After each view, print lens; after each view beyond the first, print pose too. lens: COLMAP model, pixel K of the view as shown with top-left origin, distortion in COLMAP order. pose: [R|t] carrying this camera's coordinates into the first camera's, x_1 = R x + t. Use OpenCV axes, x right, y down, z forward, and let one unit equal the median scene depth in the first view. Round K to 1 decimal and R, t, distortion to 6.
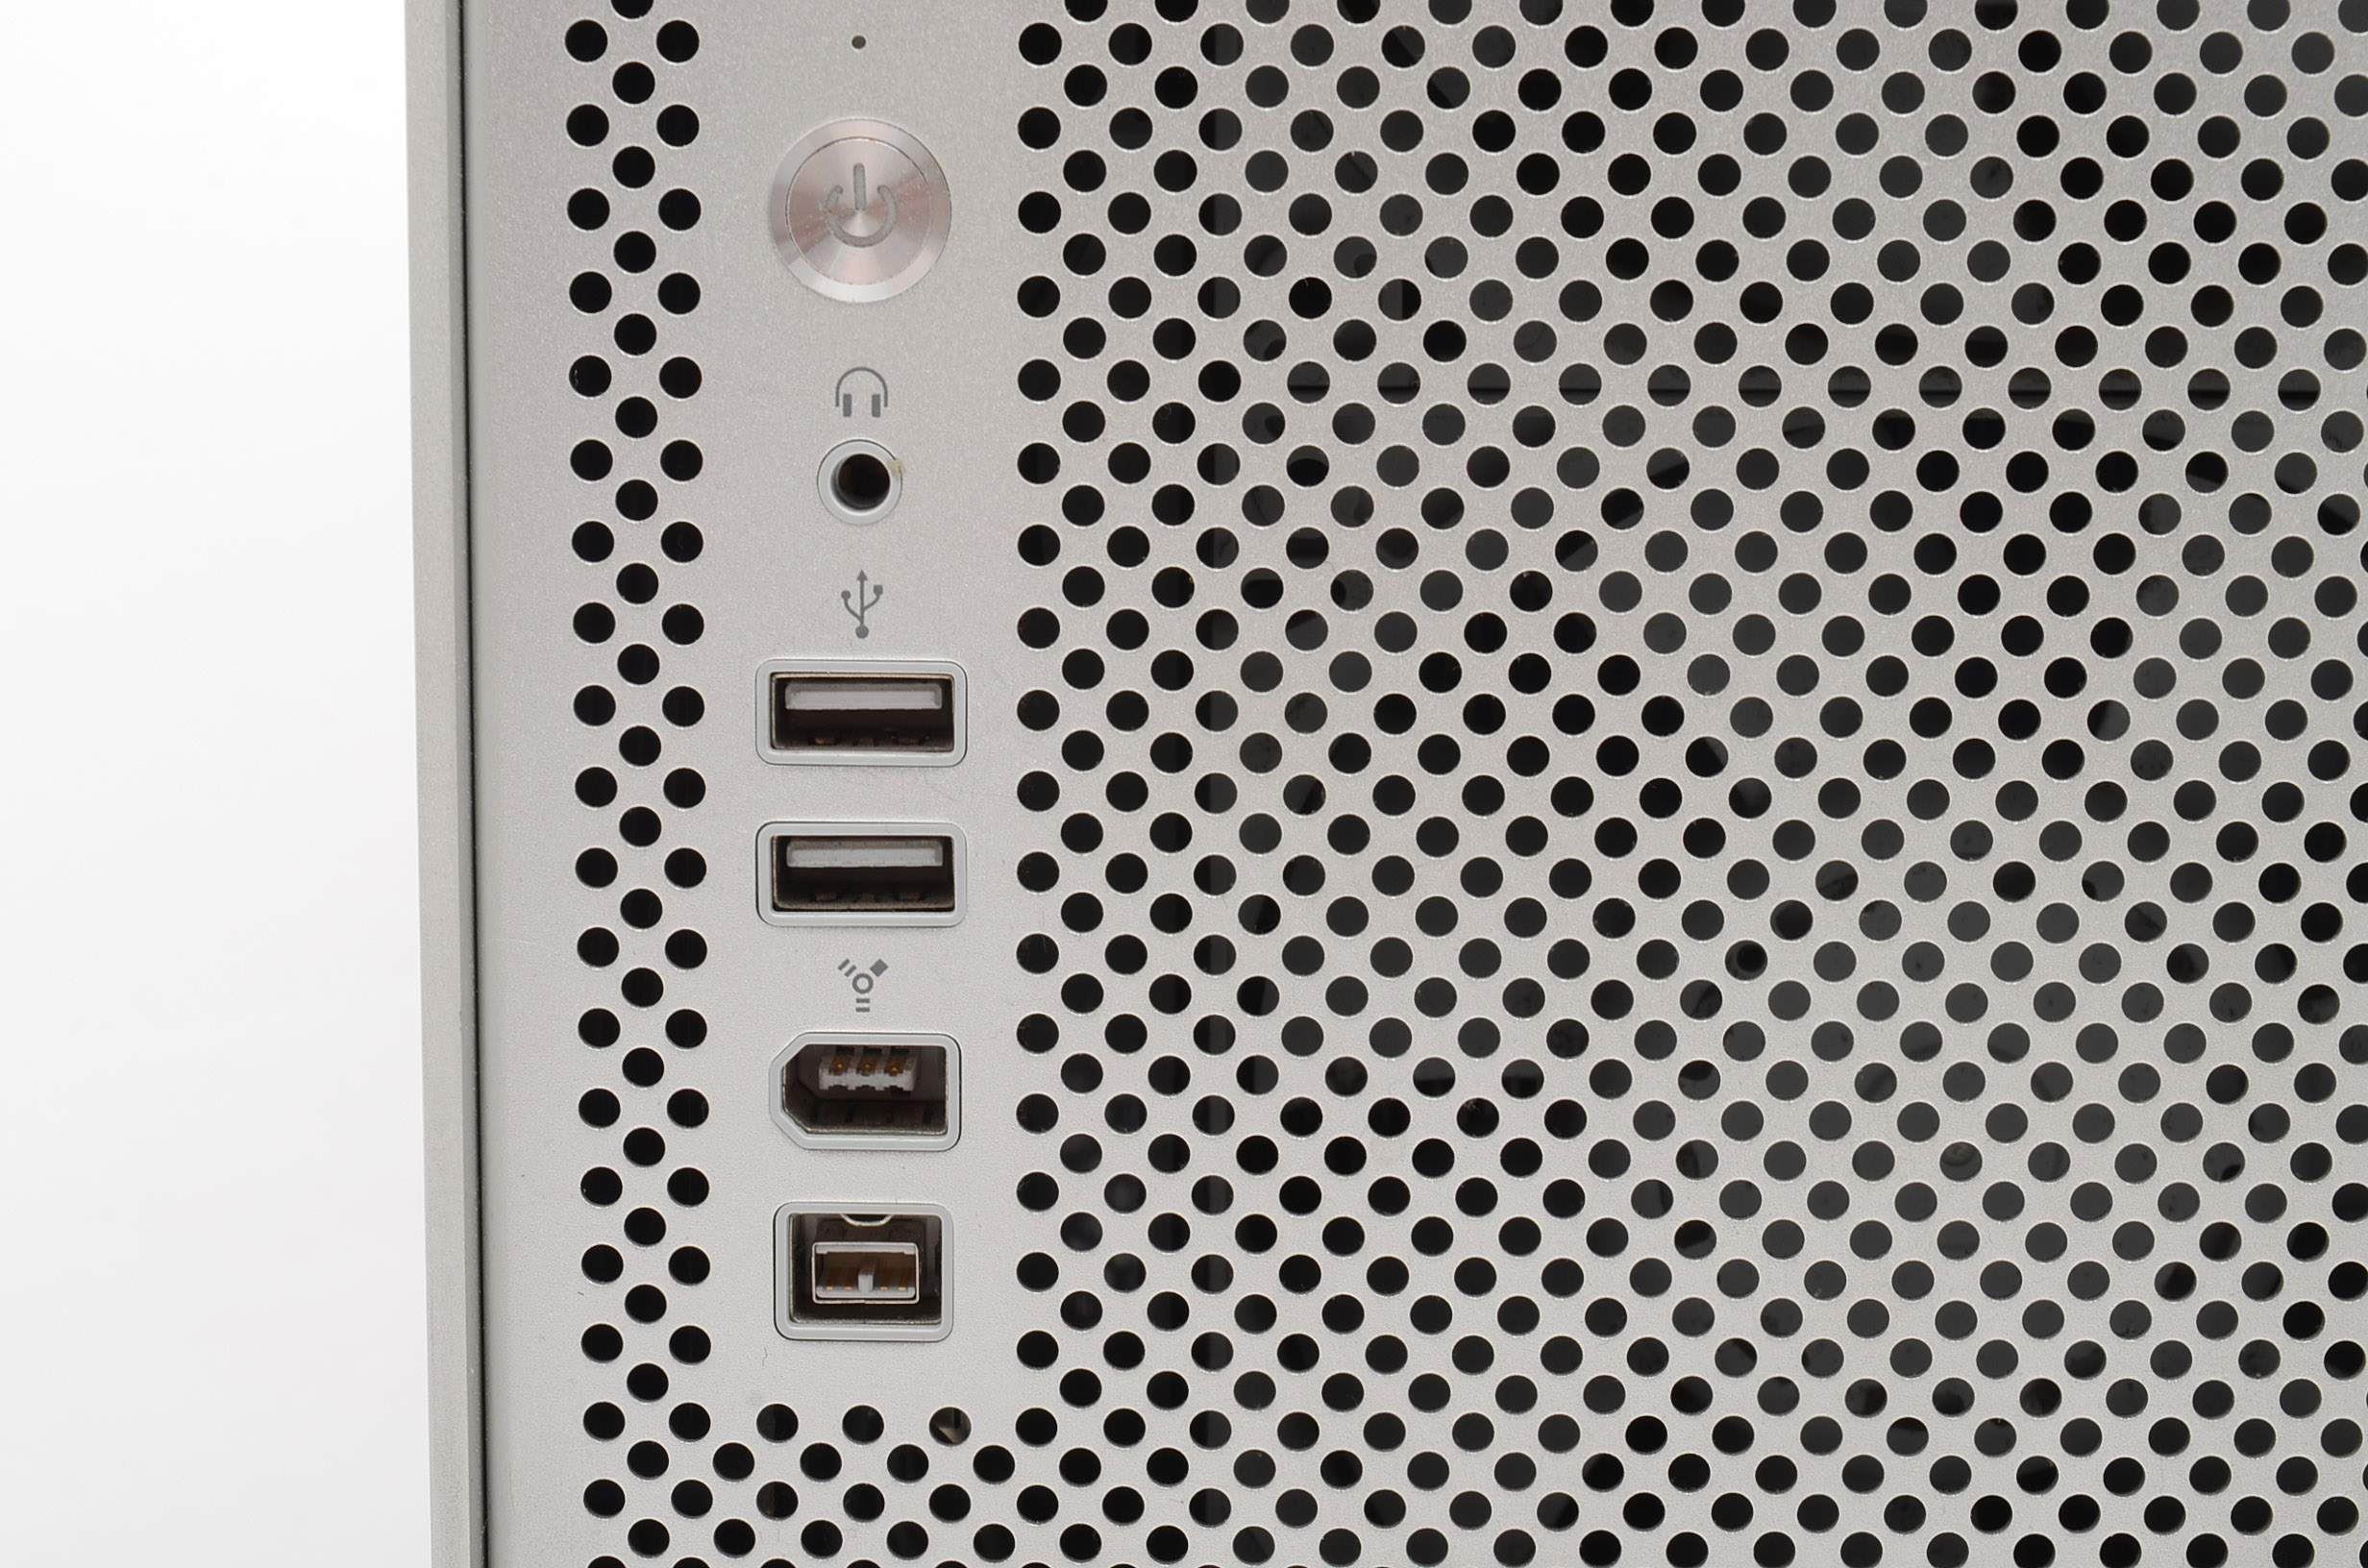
lens RADIAL K [[5567.8, 0, 1185.6], [0, 5567.8, 784.2], [0, 0, 1]] dist [0.050493, 0.000000]
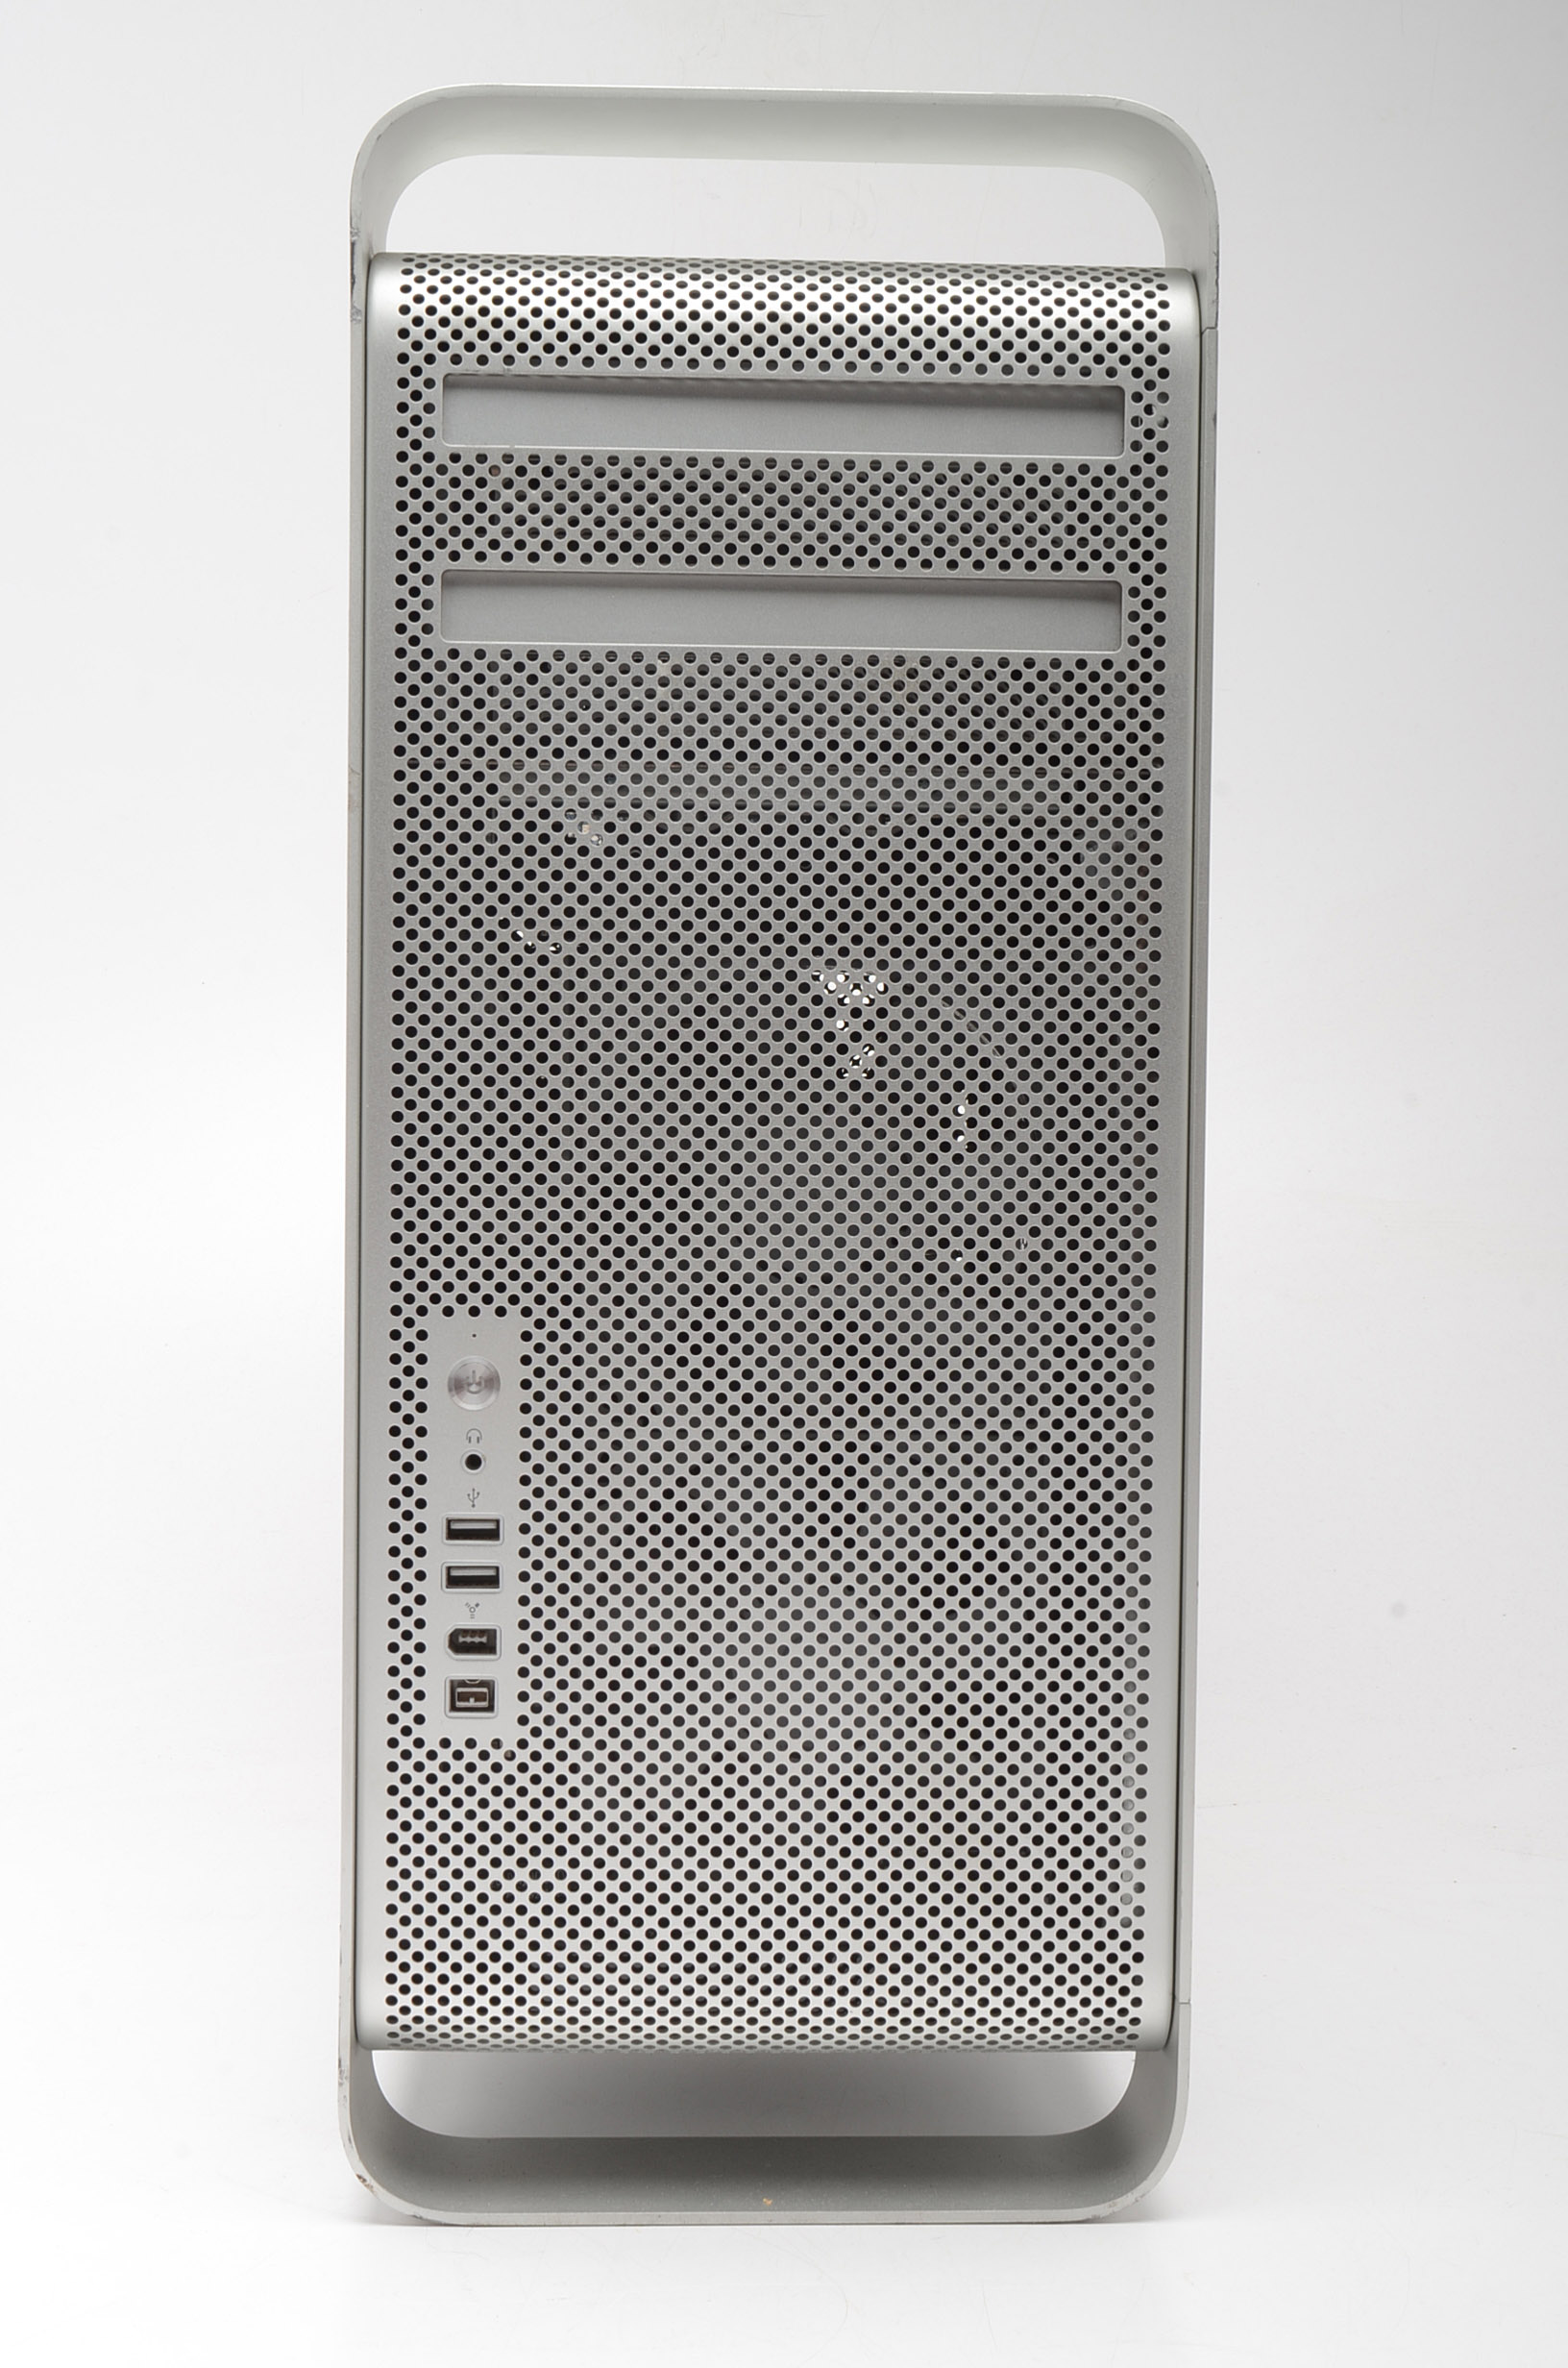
lens RADIAL K [[3288.4, 0, 777.1], [0, 3288.4, 1171.4], [0, 0, 1]] dist [-0.011635, 0.000000]
pose [[0.998761, 0.003775, 0.049622, 0.026979], [0.002154, 0.992903, -0.118904, 0.009095], [-0.049719, 0.118864, 0.991665, -1.021834]]
